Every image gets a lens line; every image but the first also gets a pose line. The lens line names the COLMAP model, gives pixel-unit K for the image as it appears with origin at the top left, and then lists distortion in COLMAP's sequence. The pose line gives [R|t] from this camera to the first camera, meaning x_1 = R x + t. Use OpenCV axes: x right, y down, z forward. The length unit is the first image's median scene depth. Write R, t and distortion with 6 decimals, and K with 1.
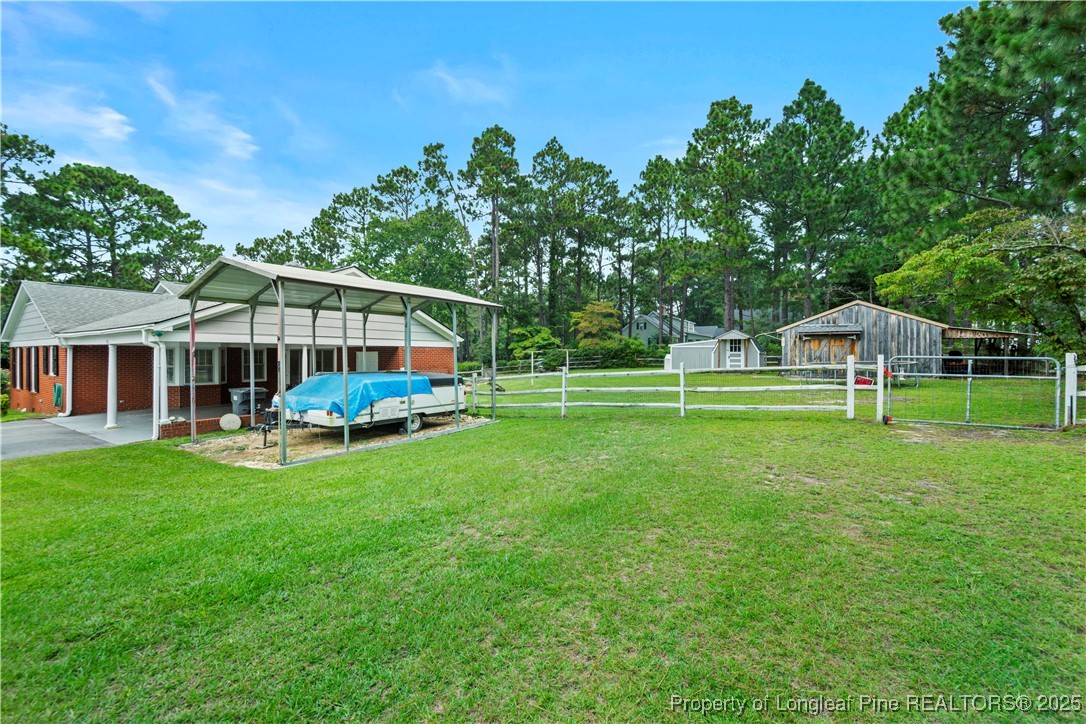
lens RADIAL K [[445.7, 0, 542.6], [0, 445.7, 360.9], [0, 0, 1]] dist [-0.000378, -0.008470]
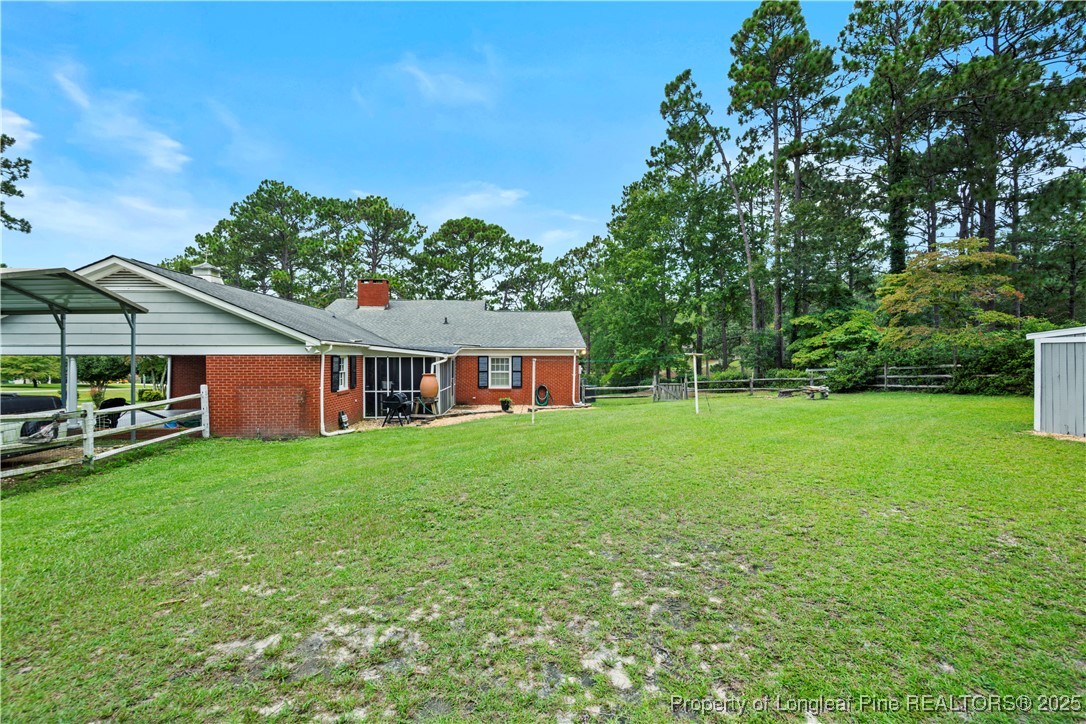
lens RADIAL K [[445.7, 0, 542.6], [0, 445.7, 360.9], [0, 0, 1]] dist [-0.000378, -0.008470]
pose [[0.615521, 0.001676, -0.788119, 0.222693], [-0.005491, 0.999983, -0.002162, -0.011333], [0.788102, 0.005658, 0.615519, 0.414552]]
